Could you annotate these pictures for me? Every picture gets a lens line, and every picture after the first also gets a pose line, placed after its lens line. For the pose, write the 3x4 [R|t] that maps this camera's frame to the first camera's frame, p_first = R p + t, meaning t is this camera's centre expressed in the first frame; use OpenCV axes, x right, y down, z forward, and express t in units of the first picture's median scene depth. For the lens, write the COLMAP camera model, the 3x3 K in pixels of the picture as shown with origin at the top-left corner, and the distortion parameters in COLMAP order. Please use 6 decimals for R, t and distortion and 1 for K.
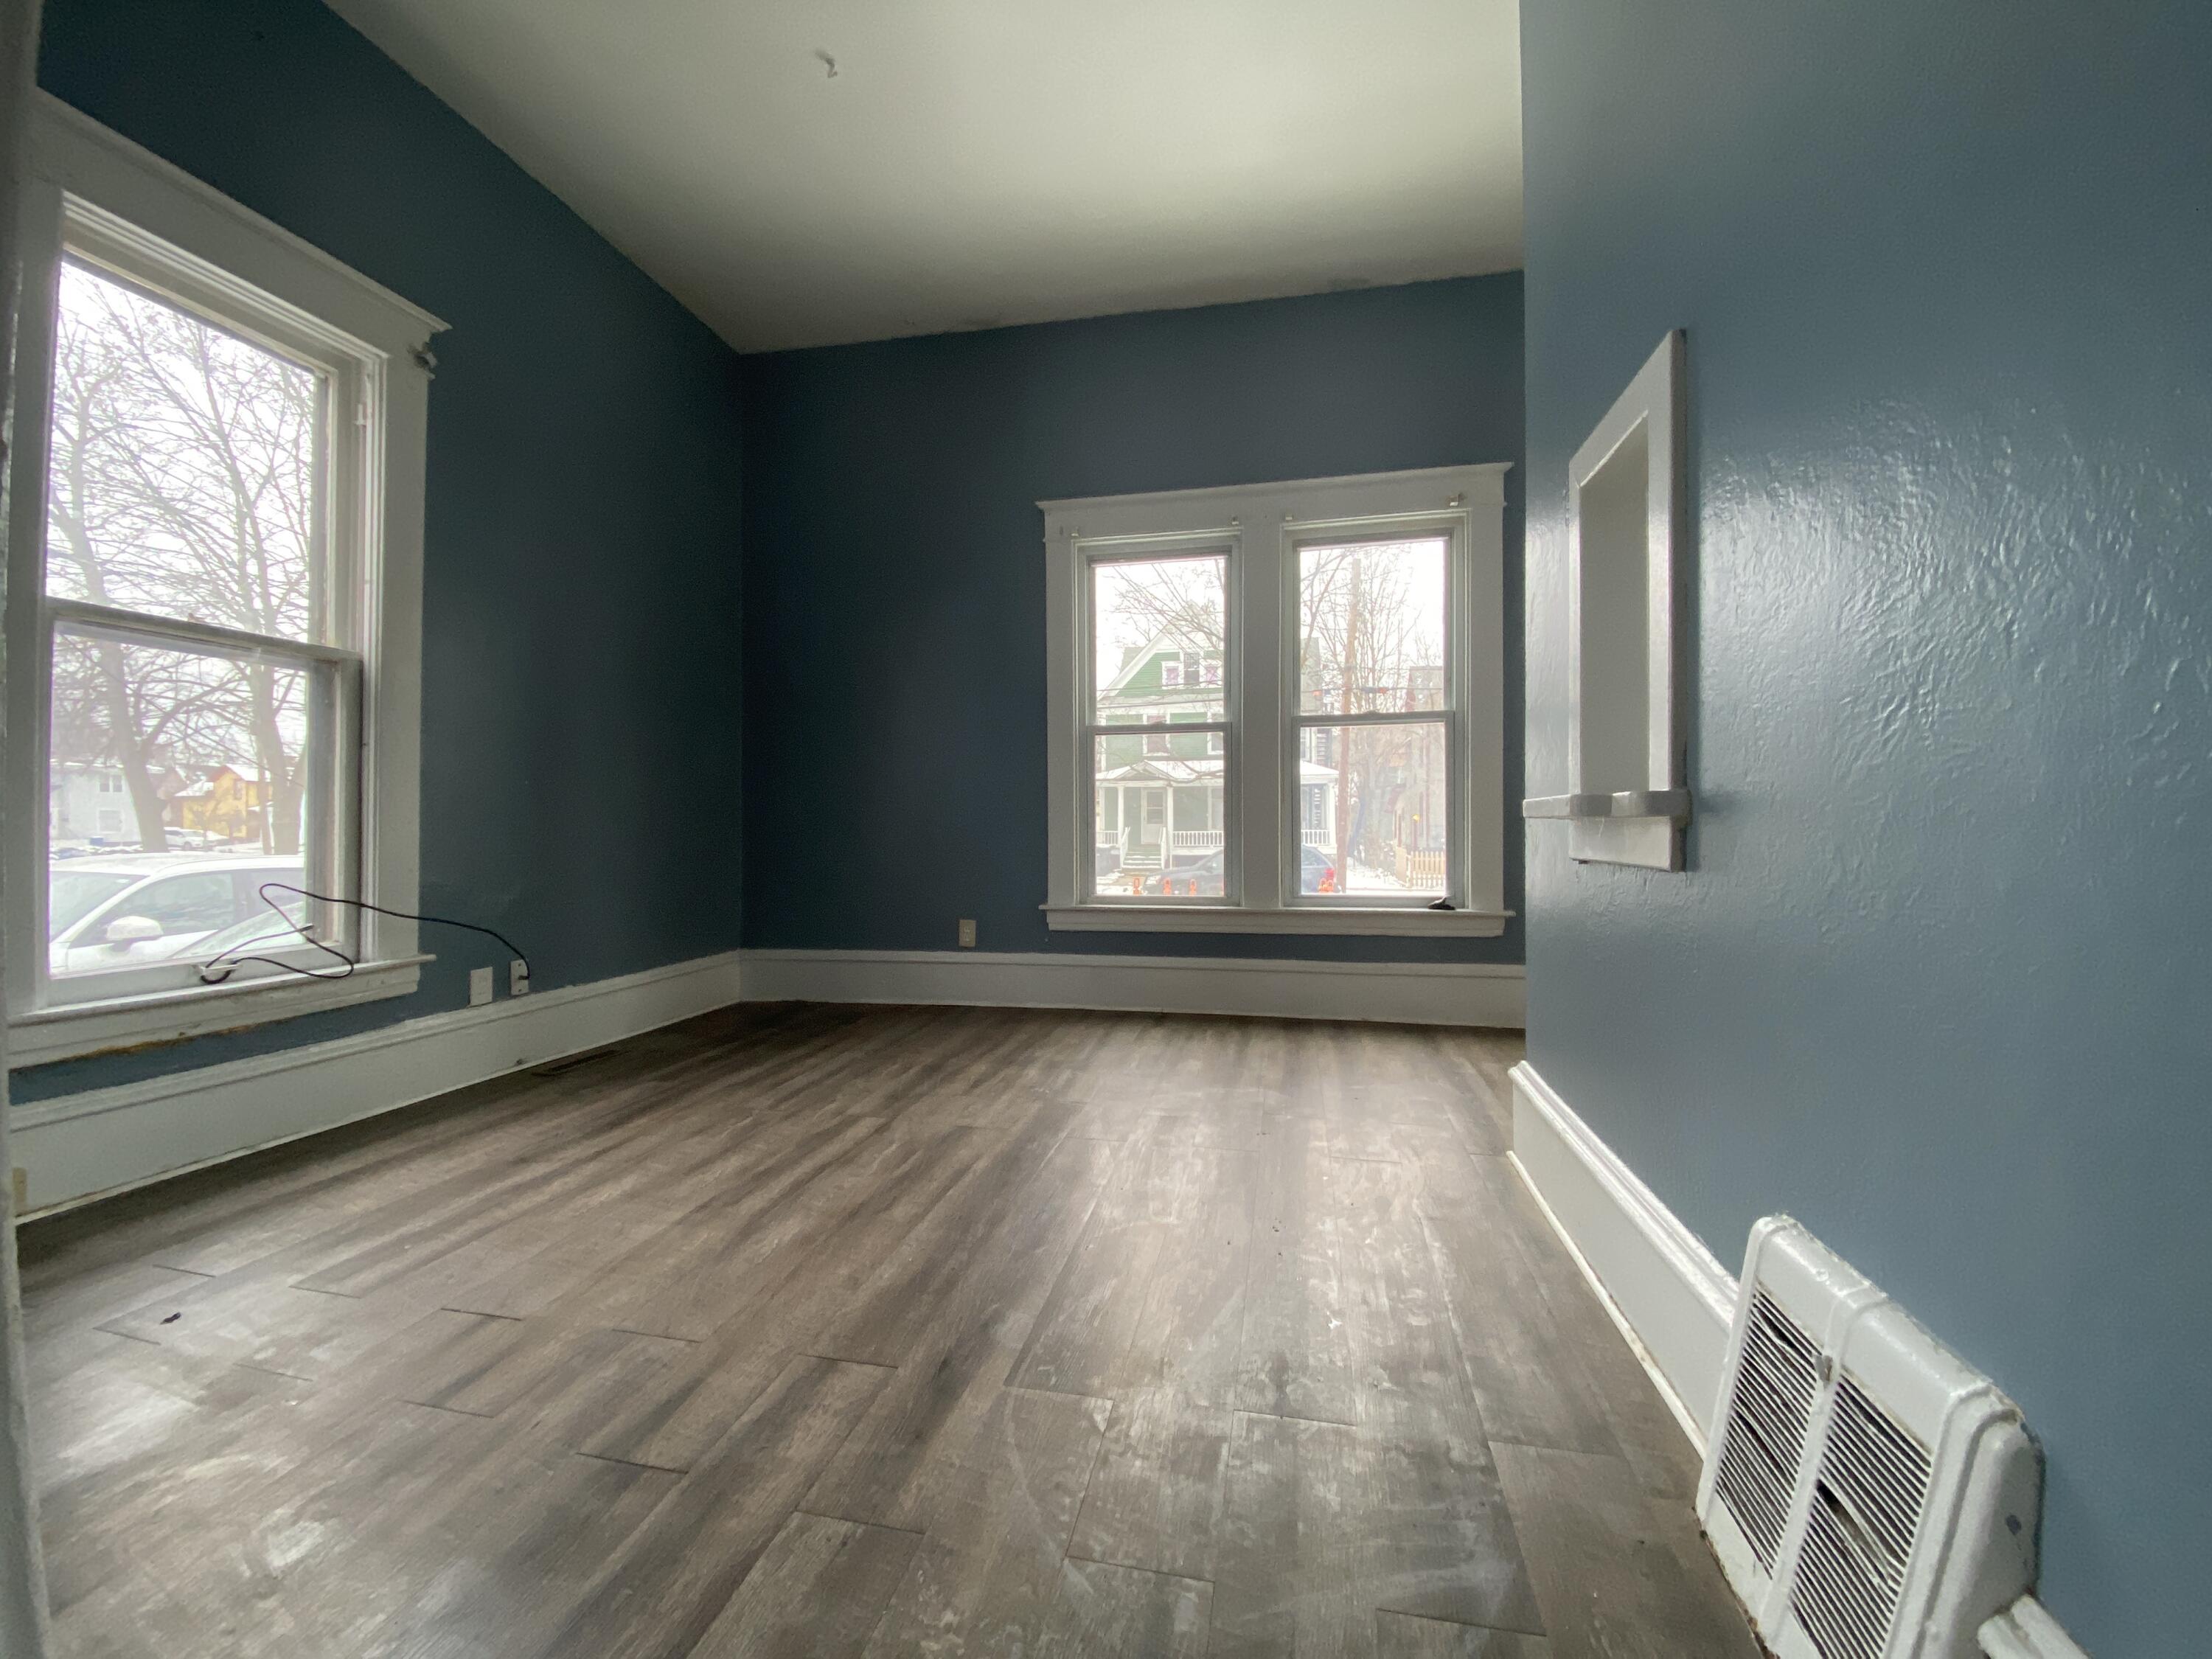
lens RADIAL K [[892.1, 0, 1123.5], [0, 892.1, 829.8], [0, 0, 1]] dist [0.010876, -0.014965]
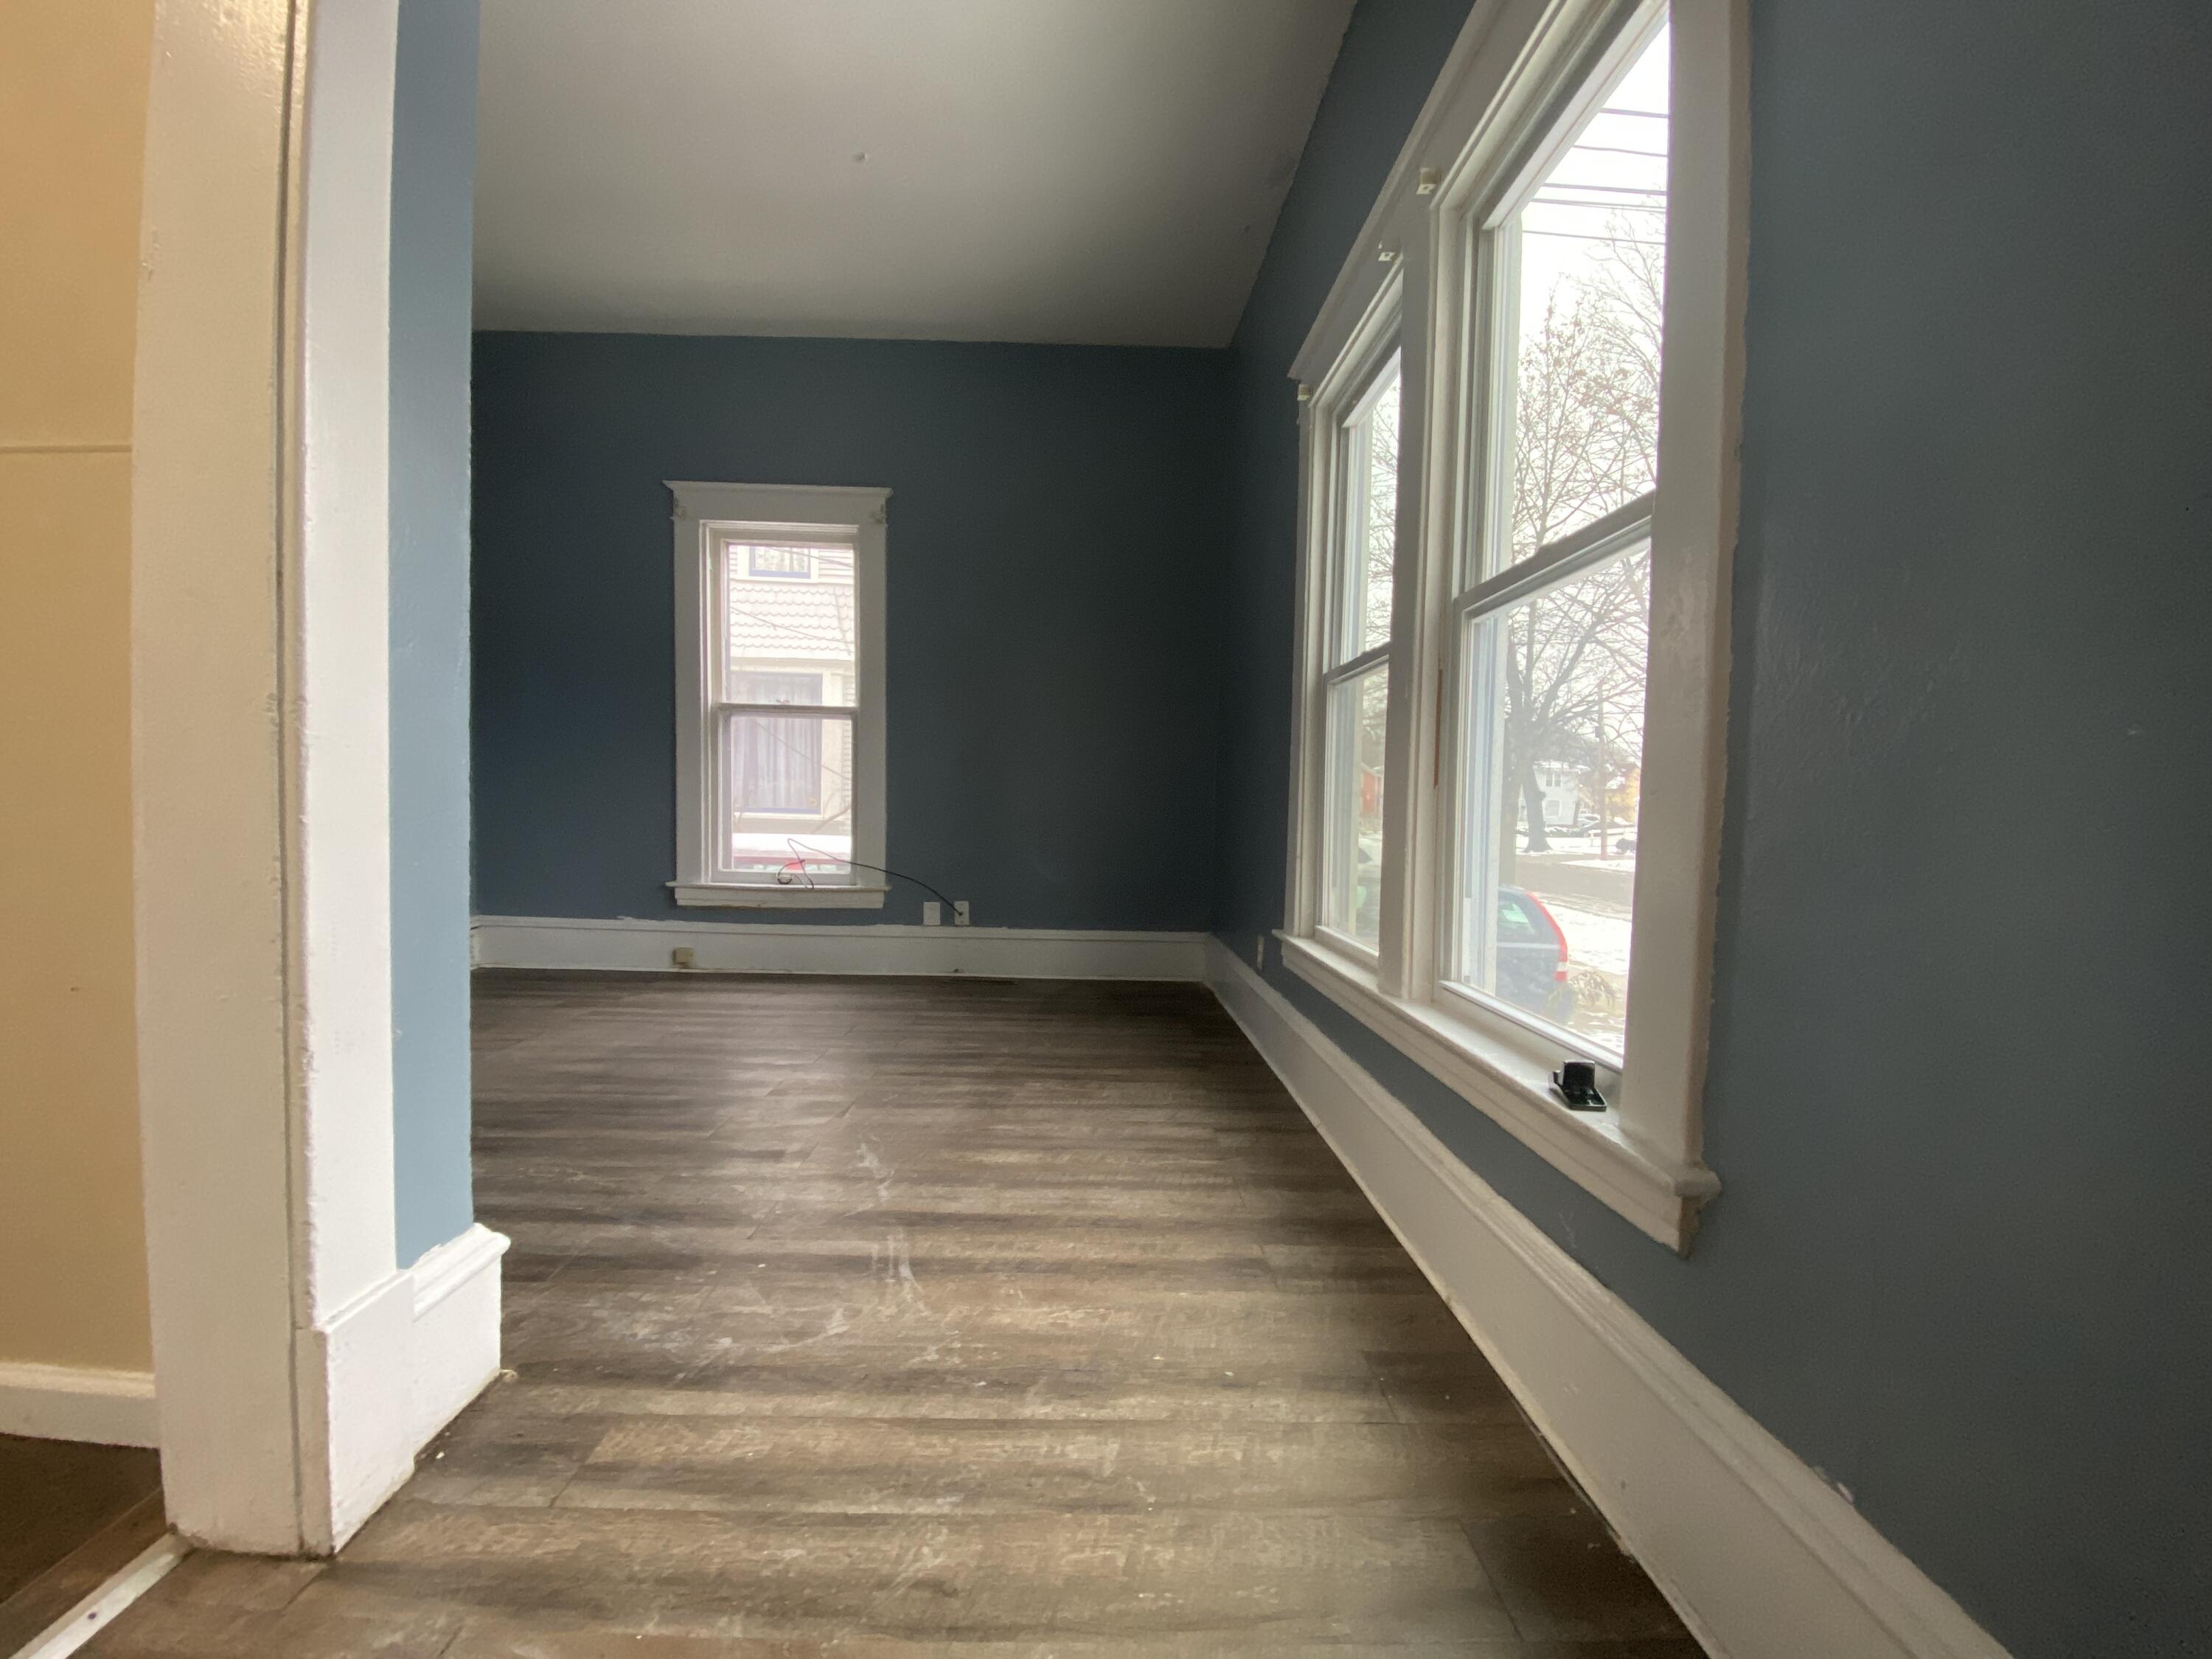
lens RADIAL K [[892.1, 0, 1123.5], [0, 892.1, 829.8], [0, 0, 1]] dist [0.010876, -0.014965]
pose [[0.214458, 0.030387, -0.976260, 1.052517], [-0.024060, 0.999377, 0.025821, -0.018251], [0.976437, 0.017951, 0.215055, 1.260190]]
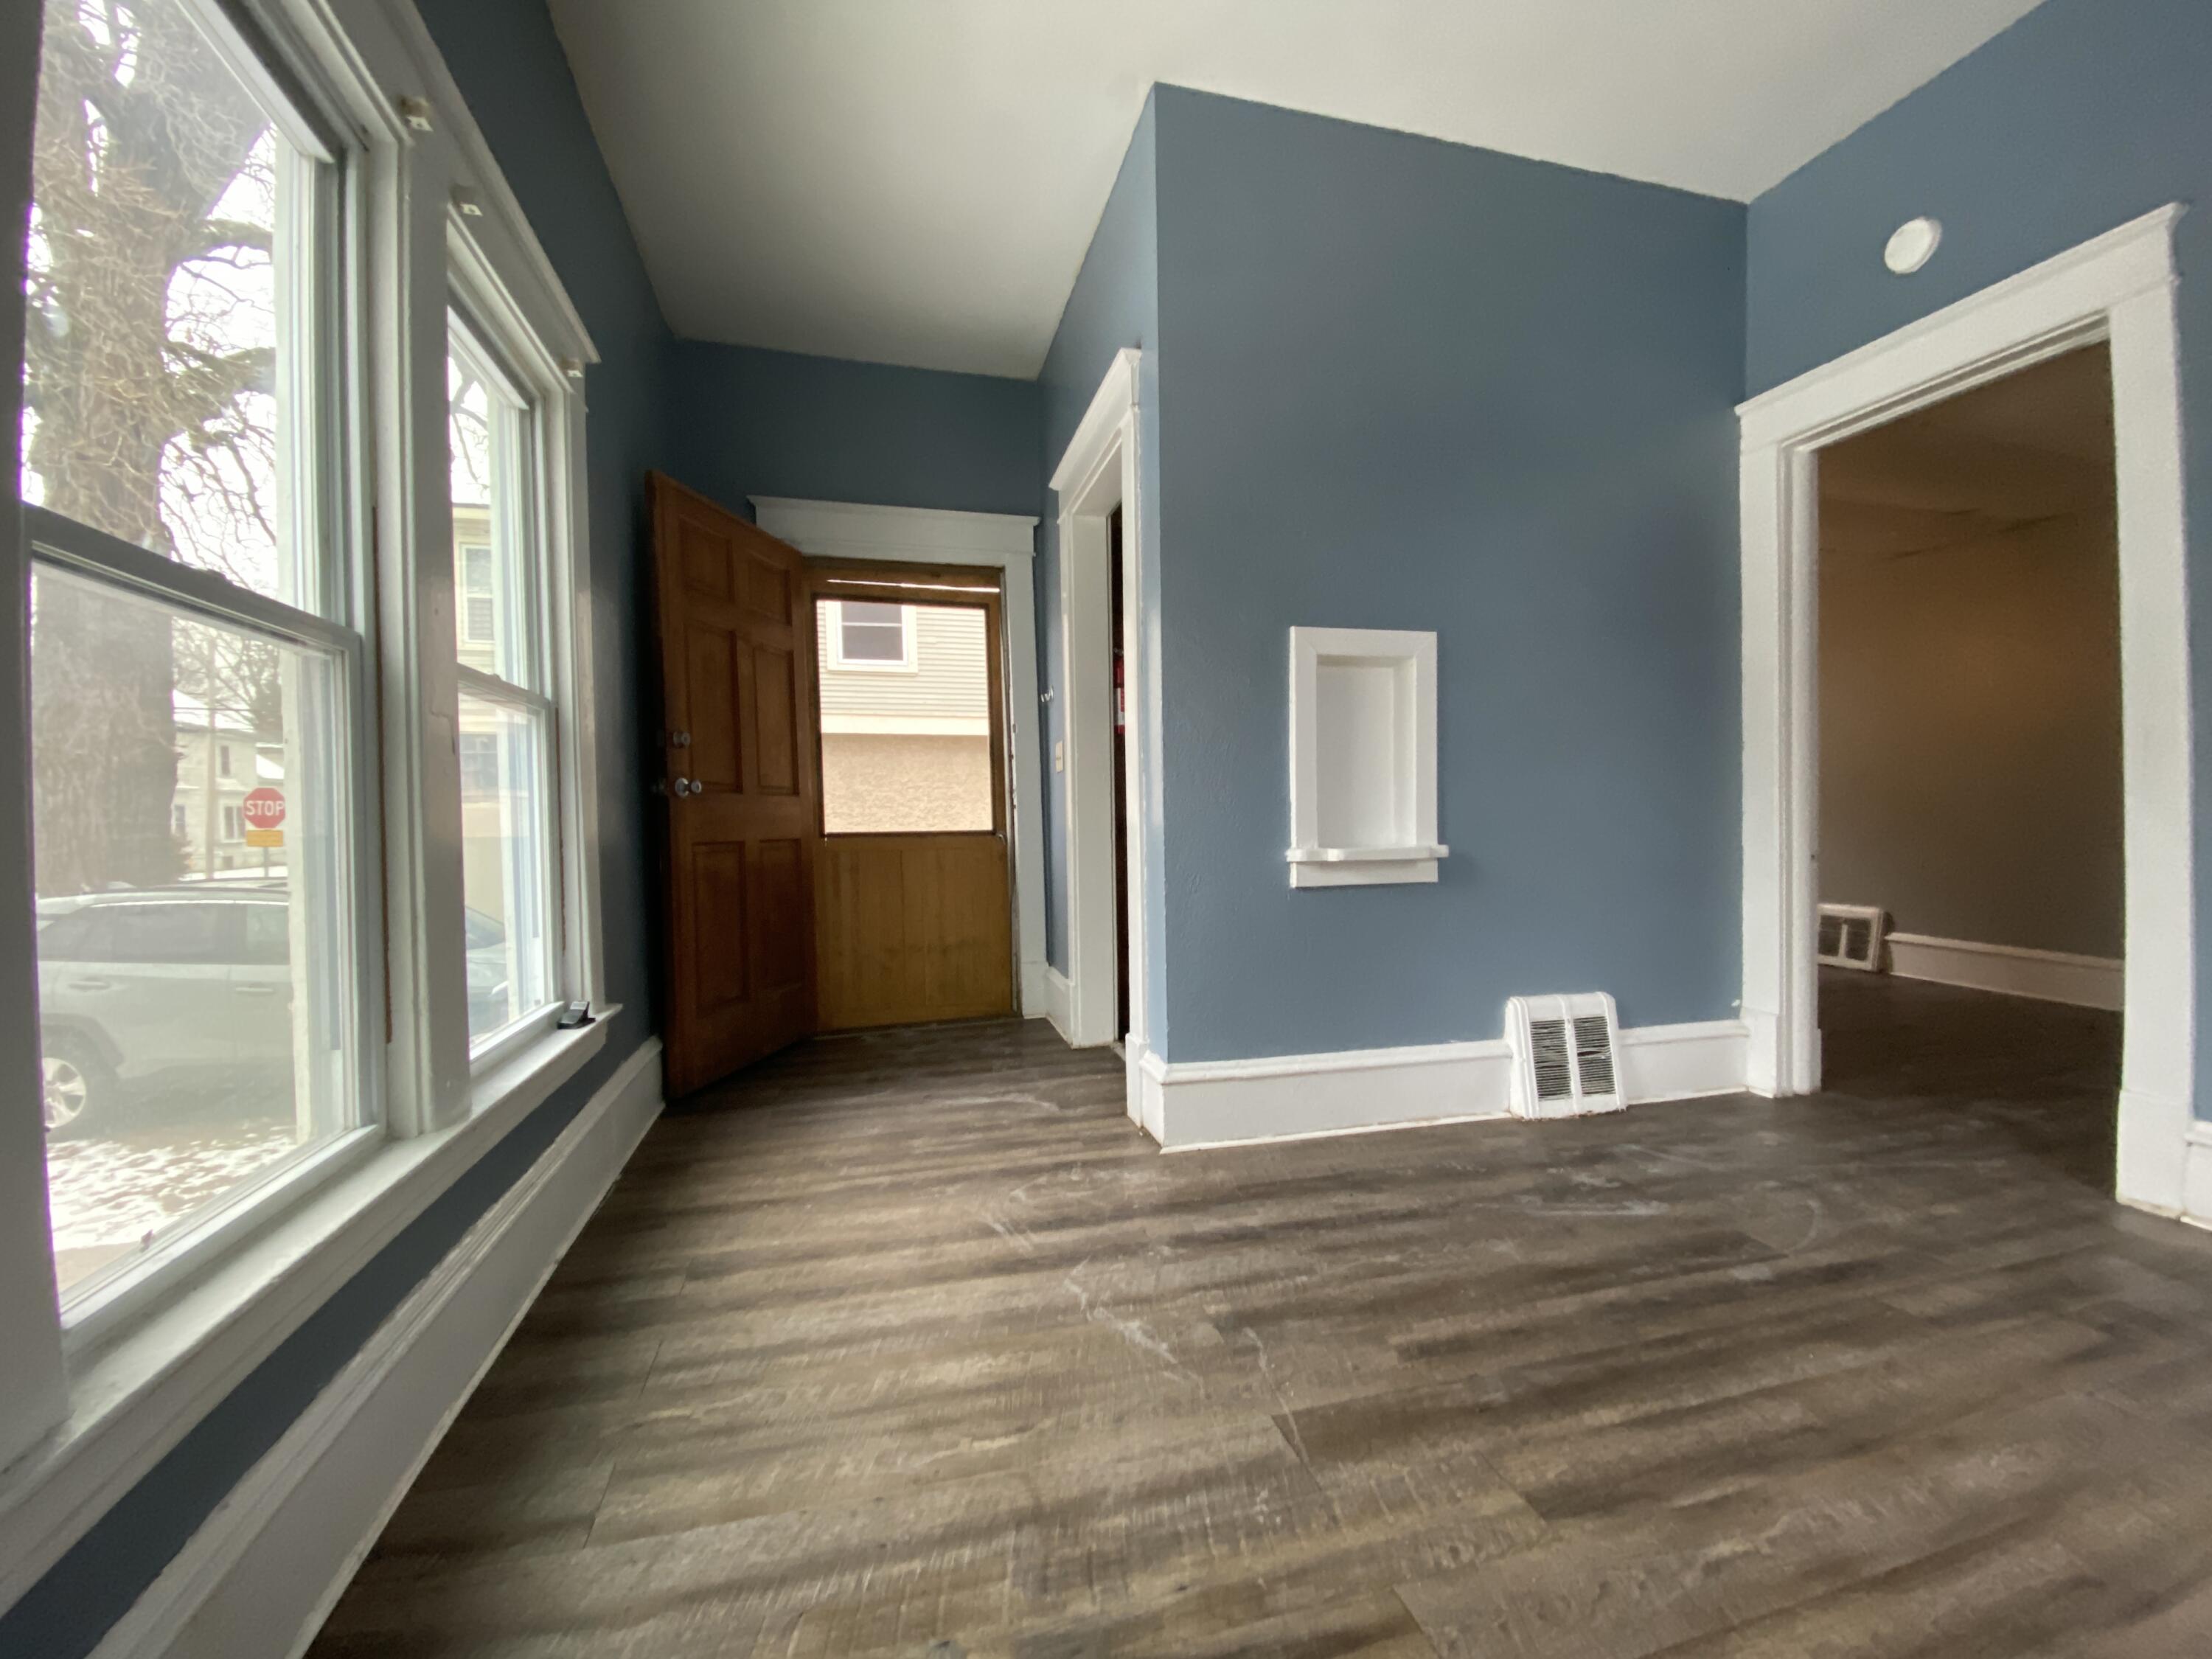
lens RADIAL K [[892.1, 0, 1123.5], [0, 892.1, 829.8], [0, 0, 1]] dist [0.010876, -0.014965]
pose [[-0.438091, -0.009313, 0.898882, -0.564490], [0.016900, 0.999684, 0.018595, -0.072190], [-0.898772, 0.023338, -0.437795, 1.530646]]
